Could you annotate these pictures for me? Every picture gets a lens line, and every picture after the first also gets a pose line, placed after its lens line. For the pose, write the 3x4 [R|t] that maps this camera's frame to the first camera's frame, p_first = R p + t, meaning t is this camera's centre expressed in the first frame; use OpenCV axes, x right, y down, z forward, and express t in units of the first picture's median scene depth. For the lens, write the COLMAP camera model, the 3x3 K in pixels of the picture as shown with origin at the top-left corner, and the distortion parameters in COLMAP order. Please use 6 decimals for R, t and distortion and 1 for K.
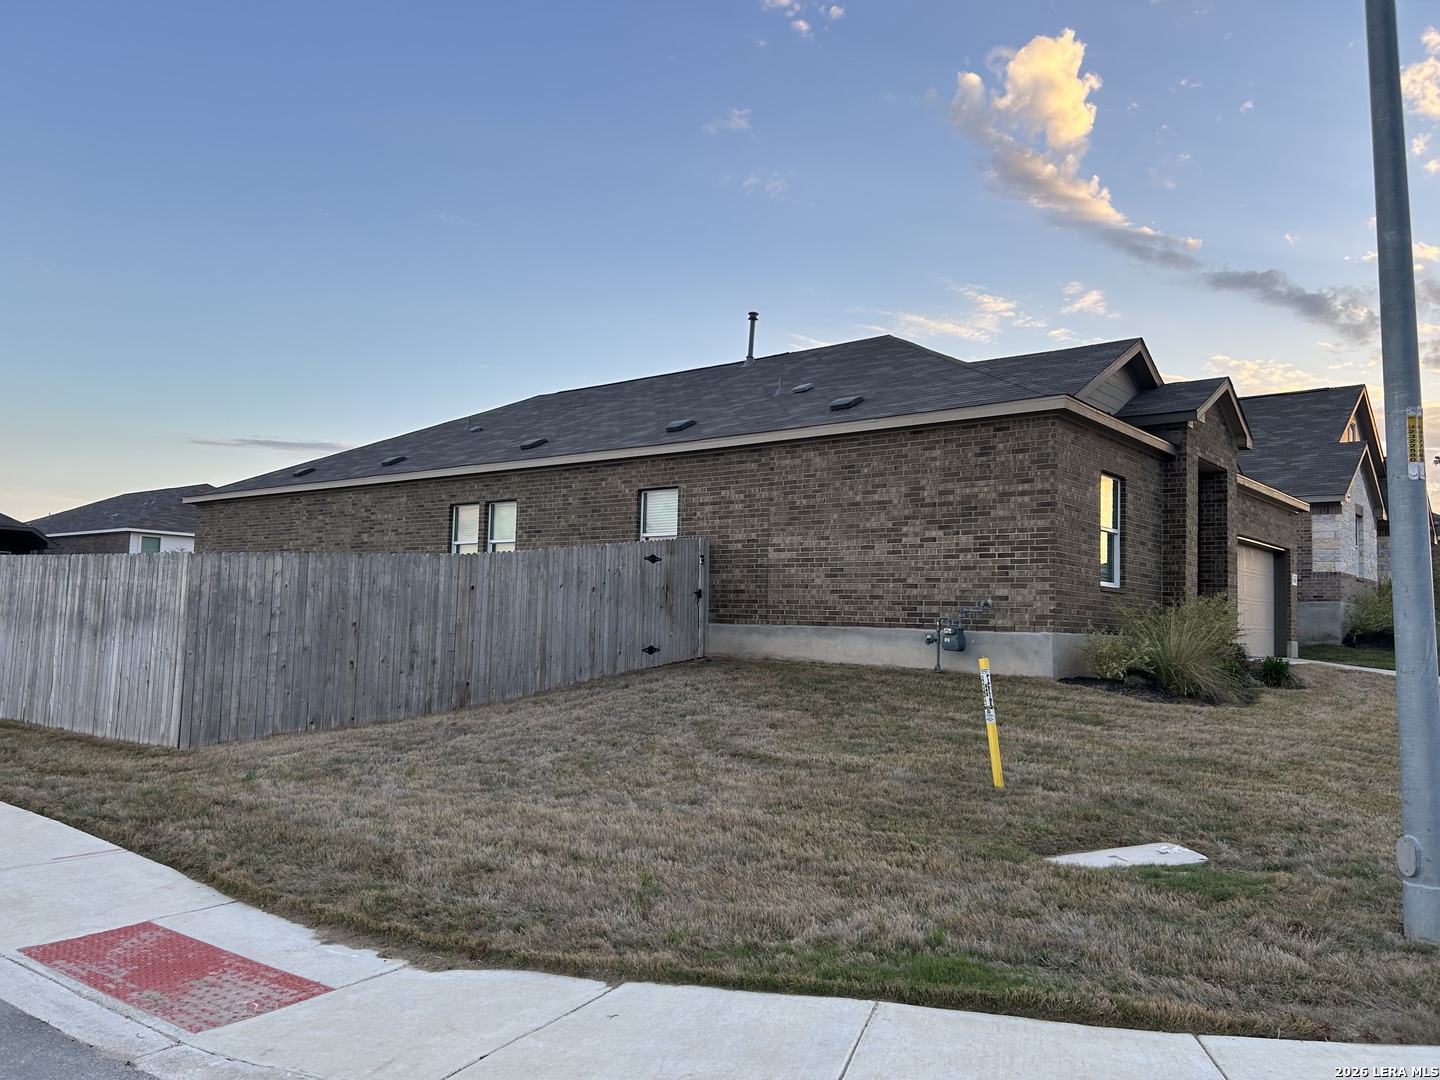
lens RADIAL K [[1090.8, 0, 717.4], [0, 1090.8, 543.2], [0, 0, 1]] dist [0.002004, -0.026030]
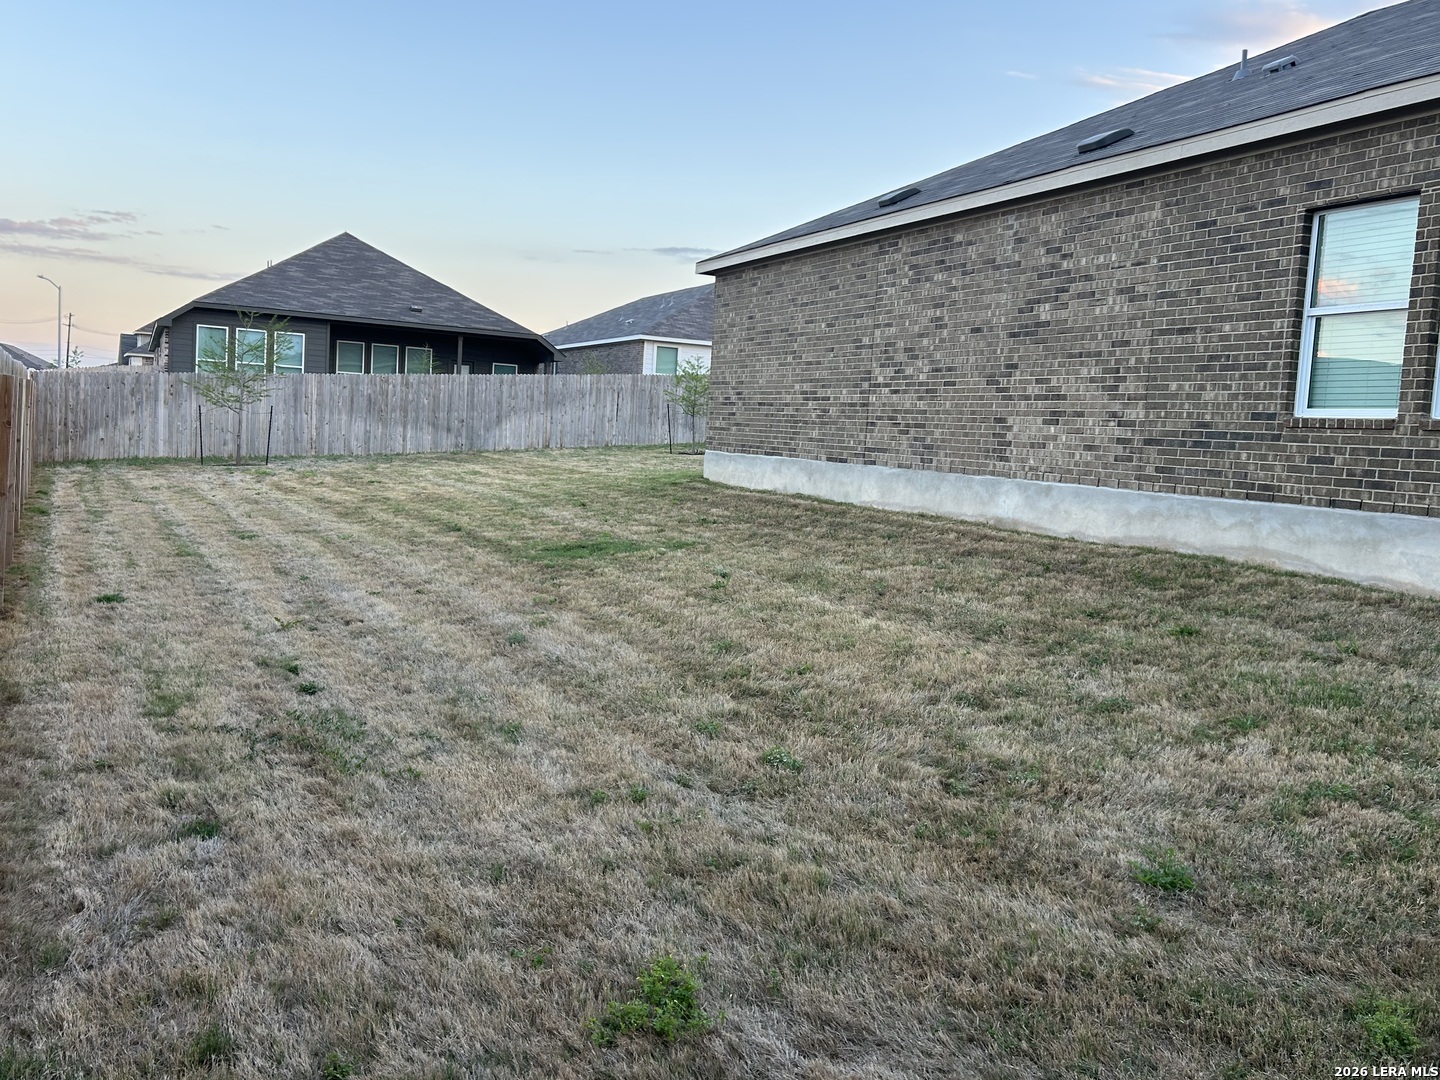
lens RADIAL K [[1206.8, 0, 717.9], [0, 1206.8, 538.9], [0, 0, 1]] dist [-0.018373, -0.016752]
pose [[0.900088, 0.049147, -0.432926, -0.213102], [0.015646, 0.989331, 0.144840, 0.012944], [0.435426, -0.137142, 0.889717, 0.457496]]
